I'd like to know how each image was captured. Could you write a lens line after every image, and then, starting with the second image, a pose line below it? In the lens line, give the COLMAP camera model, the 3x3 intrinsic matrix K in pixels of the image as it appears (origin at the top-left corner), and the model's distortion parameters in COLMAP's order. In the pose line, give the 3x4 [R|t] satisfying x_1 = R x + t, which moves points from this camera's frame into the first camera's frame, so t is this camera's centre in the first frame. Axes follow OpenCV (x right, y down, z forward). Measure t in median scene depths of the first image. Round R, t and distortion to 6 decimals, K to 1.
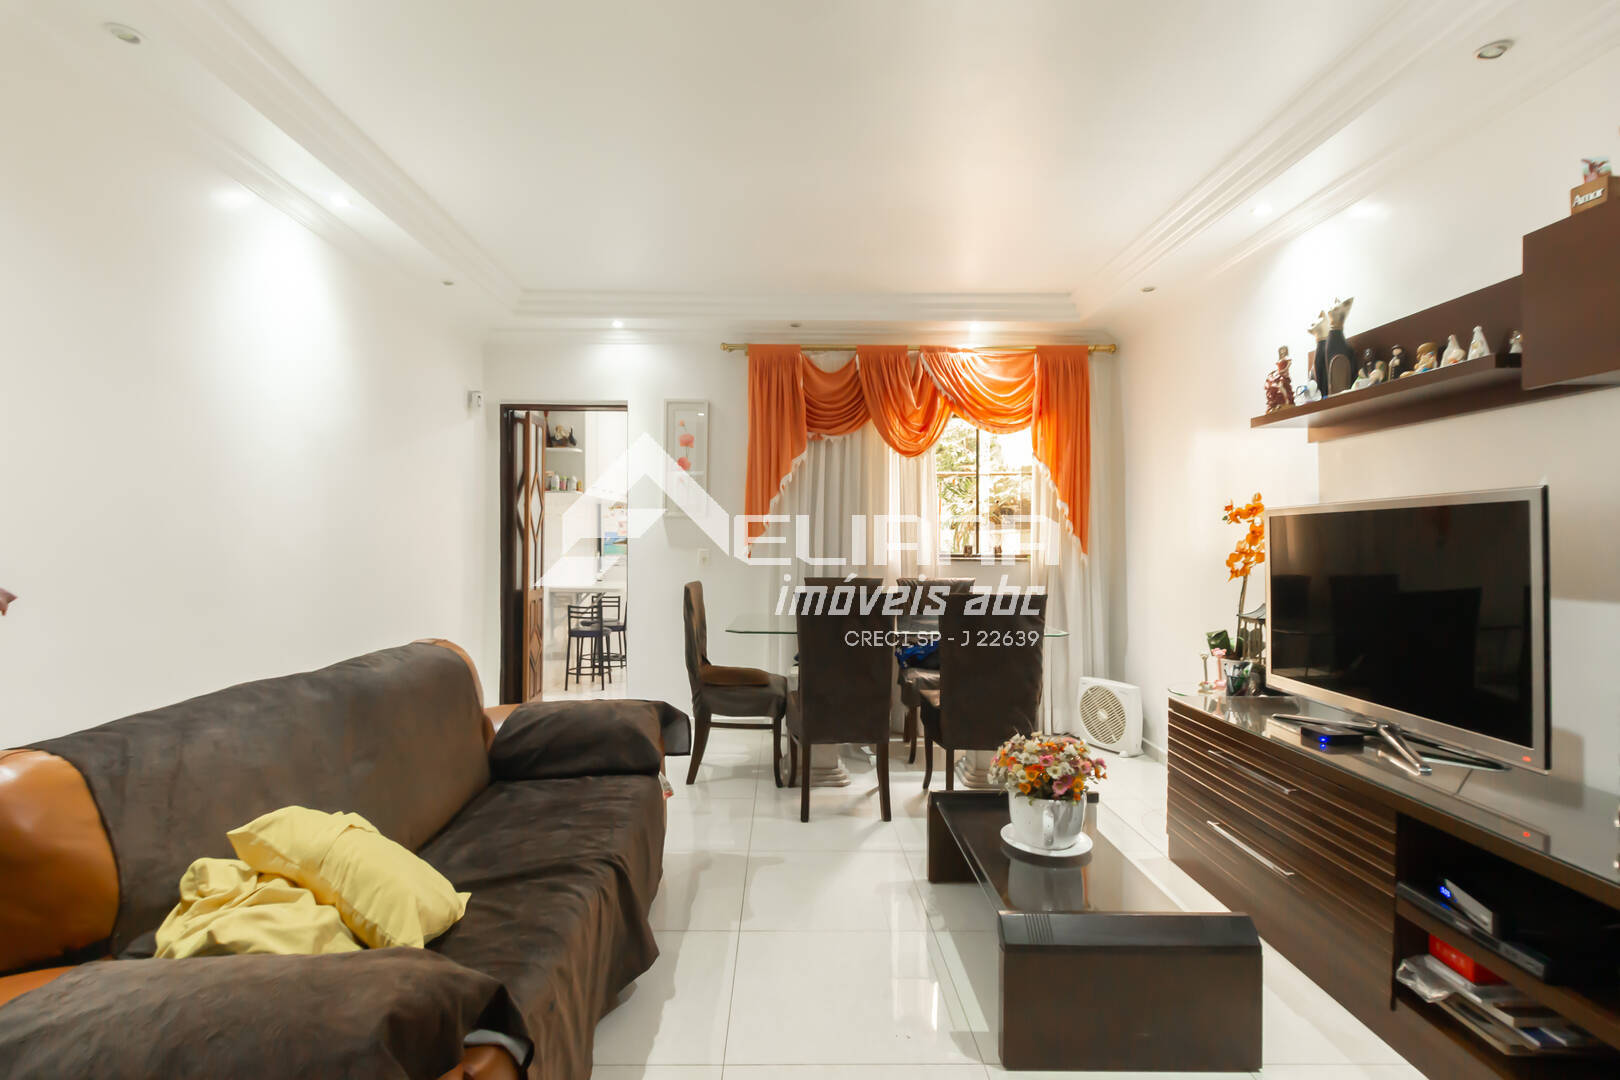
lens RADIAL K [[754.4, 0, 805.3], [0, 754.4, 538.9], [0, 0, 1]] dist [0.000679, 0.000451]
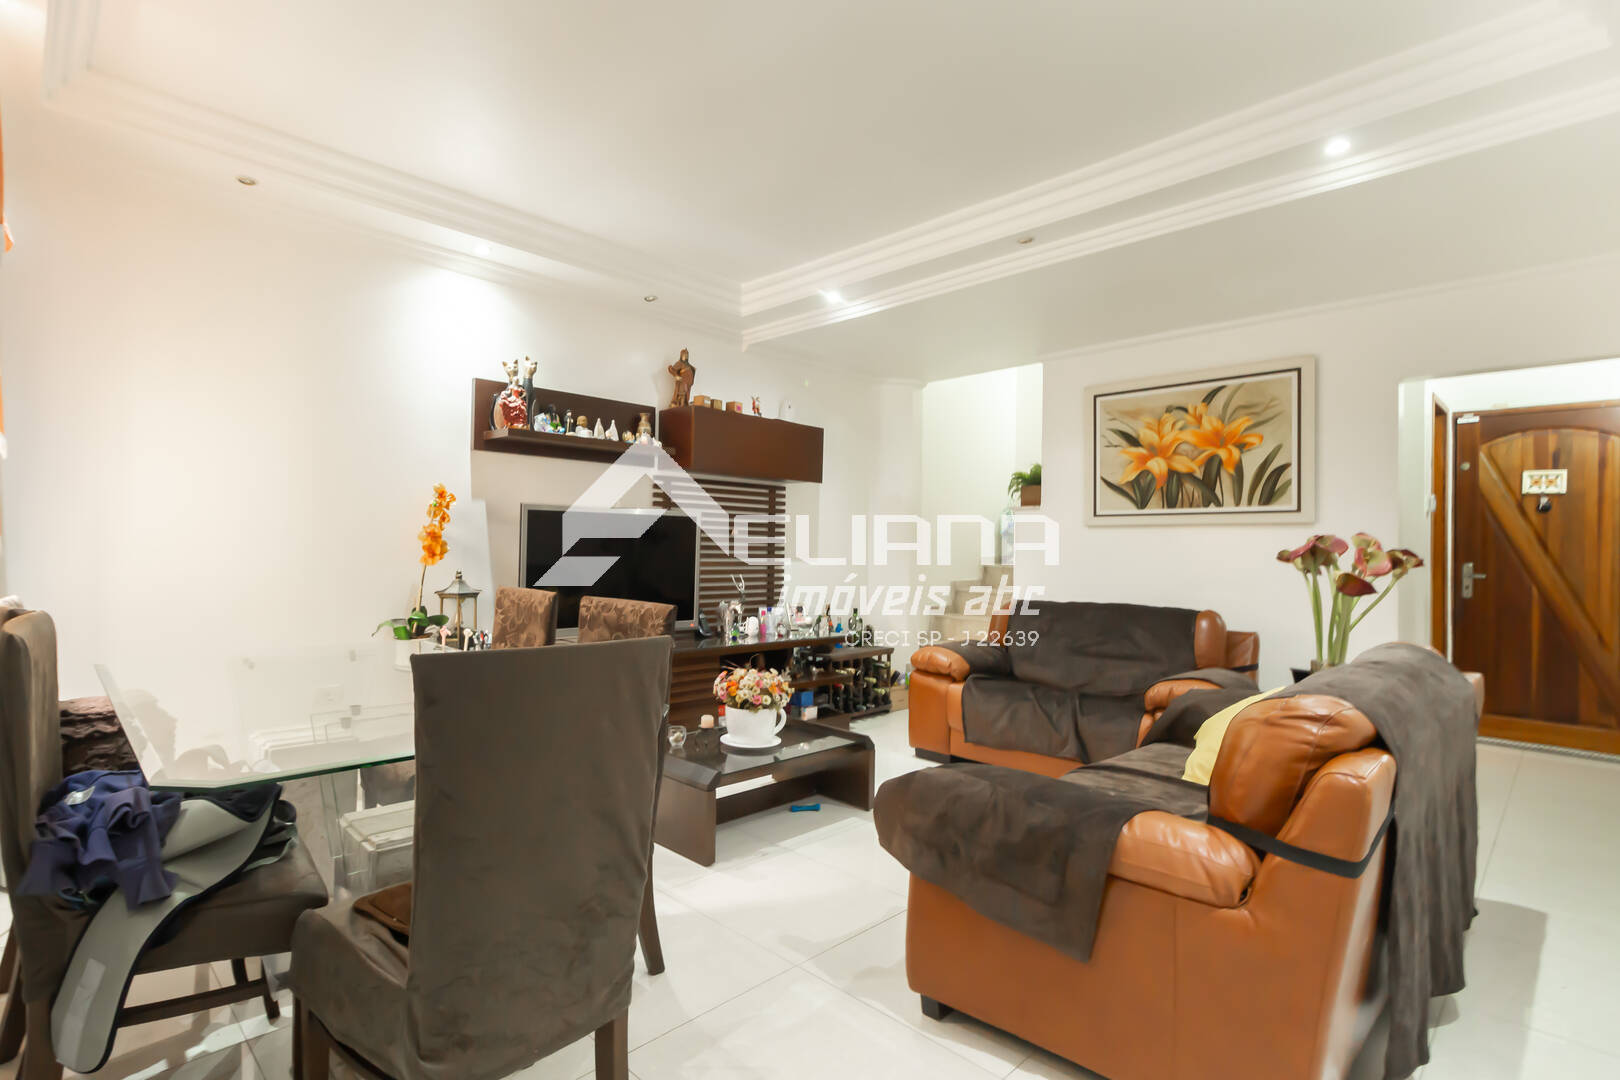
lens RADIAL K [[754.4, 0, 805.3], [0, 754.4, 538.9], [0, 0, 1]] dist [0.000679, 0.000451]
pose [[-0.719184, -0.001023, 0.694819, -0.382122], [-0.017622, 0.999704, -0.016768, 0.020694], [-0.694596, -0.024303, -0.718990, 0.978769]]
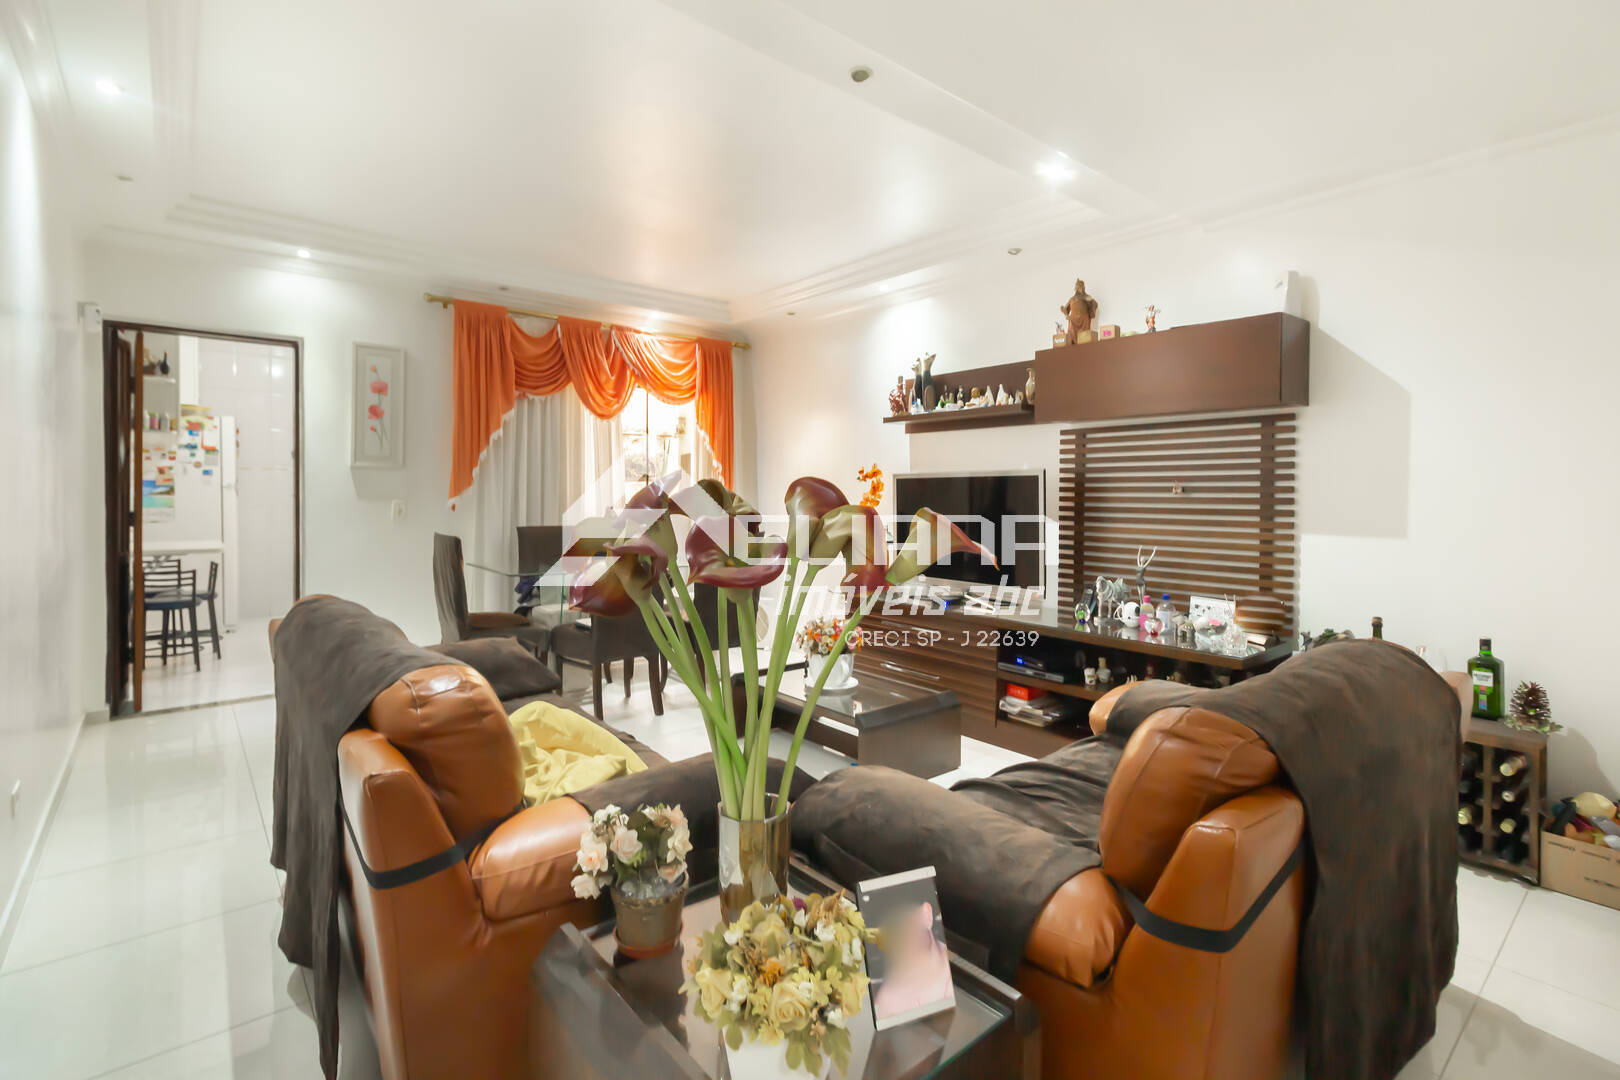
lens RADIAL K [[758.4, 0, 808.7], [0, 758.4, 491.0], [0, 0, 1]] dist [0.000787, 0.000313]
pose [[0.764282, -0.001554, 0.644880, -0.370860], [-0.004016, 0.999966, 0.007169, -0.008306], [-0.644869, -0.008069, 0.764250, -0.091511]]
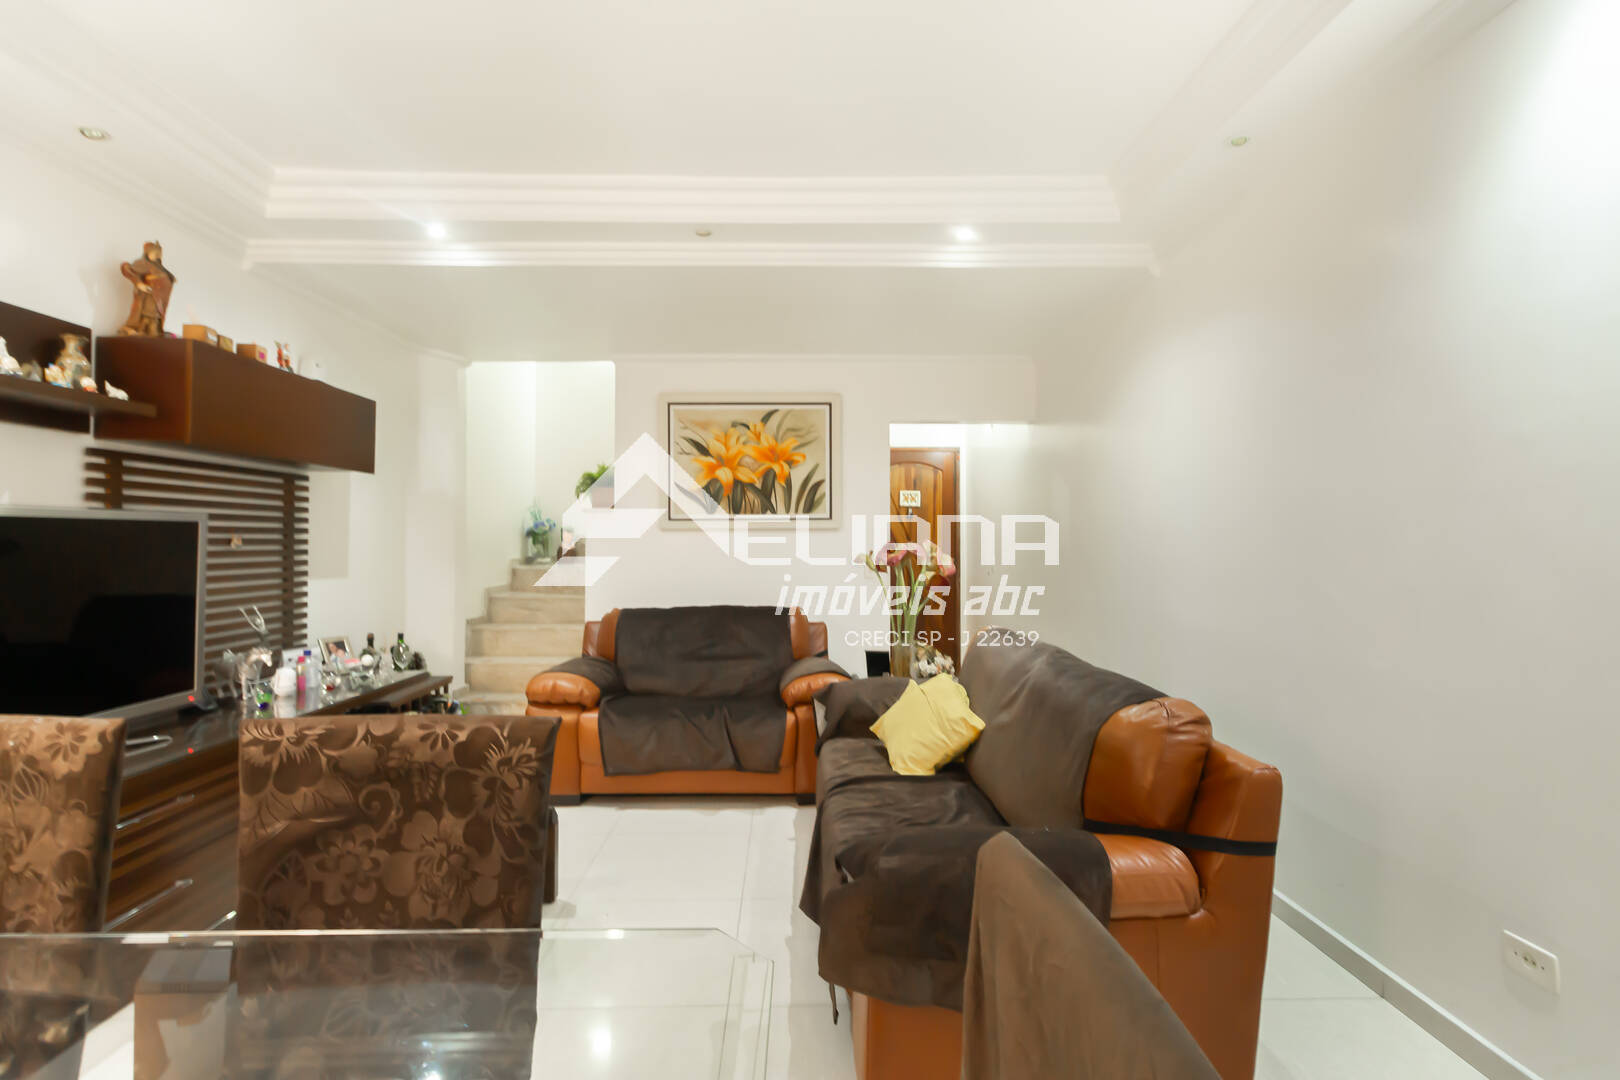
lens RADIAL K [[690.9, 0, 801.0], [0, 690.9, 533.7], [0, 0, 1]] dist [0.001440, -0.000147]
pose [[-0.999836, -0.000066, -0.018117, -0.077999], [0.000233, 0.999864, -0.016486, -0.002419], [0.018116, -0.016487, -0.999700, 0.934229]]
